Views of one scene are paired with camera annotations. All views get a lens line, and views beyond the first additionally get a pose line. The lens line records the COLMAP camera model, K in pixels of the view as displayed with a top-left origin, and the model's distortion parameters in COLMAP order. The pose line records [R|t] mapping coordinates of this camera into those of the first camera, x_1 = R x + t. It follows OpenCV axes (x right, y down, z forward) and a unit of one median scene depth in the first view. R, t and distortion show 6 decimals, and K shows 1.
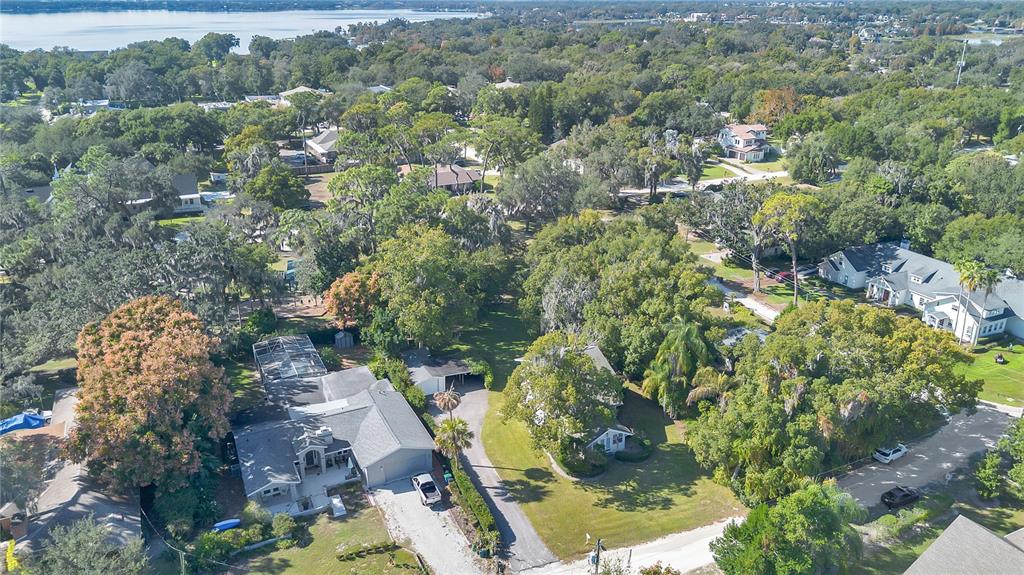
lens RADIAL K [[713.1, 0, 525.0], [0, 713.1, 286.9], [0, 0, 1]] dist [0.064577, -0.068149]
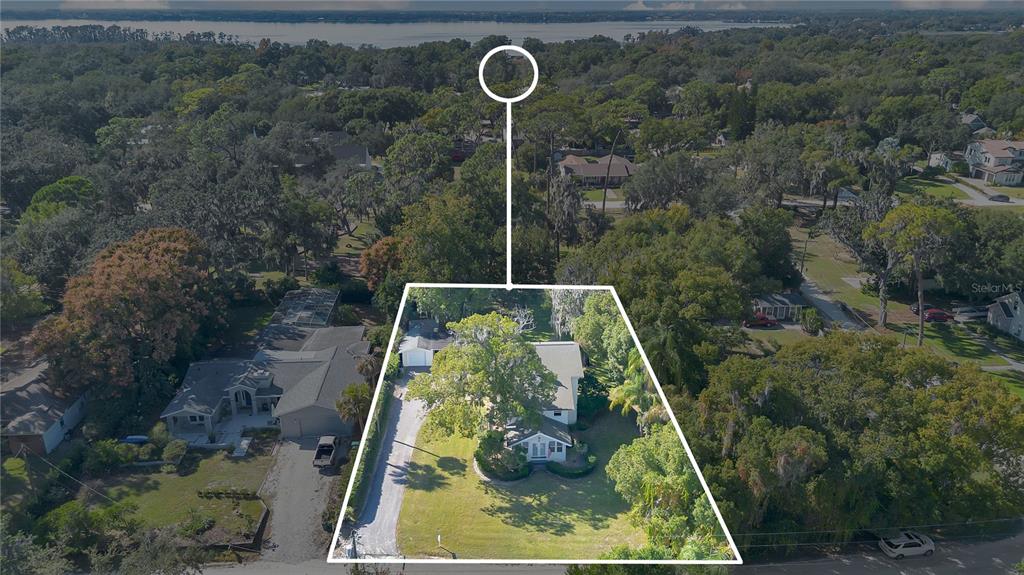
lens RADIAL K [[713.1, 0, 525.0], [0, 713.1, 286.9], [0, 0, 1]] dist [0.064577, -0.068149]
pose [[0.927687, 0.136450, -0.347531, 0.396937], [-0.140301, 0.990007, 0.014190, 0.013017], [0.345994, 0.035595, 0.937561, 0.175815]]
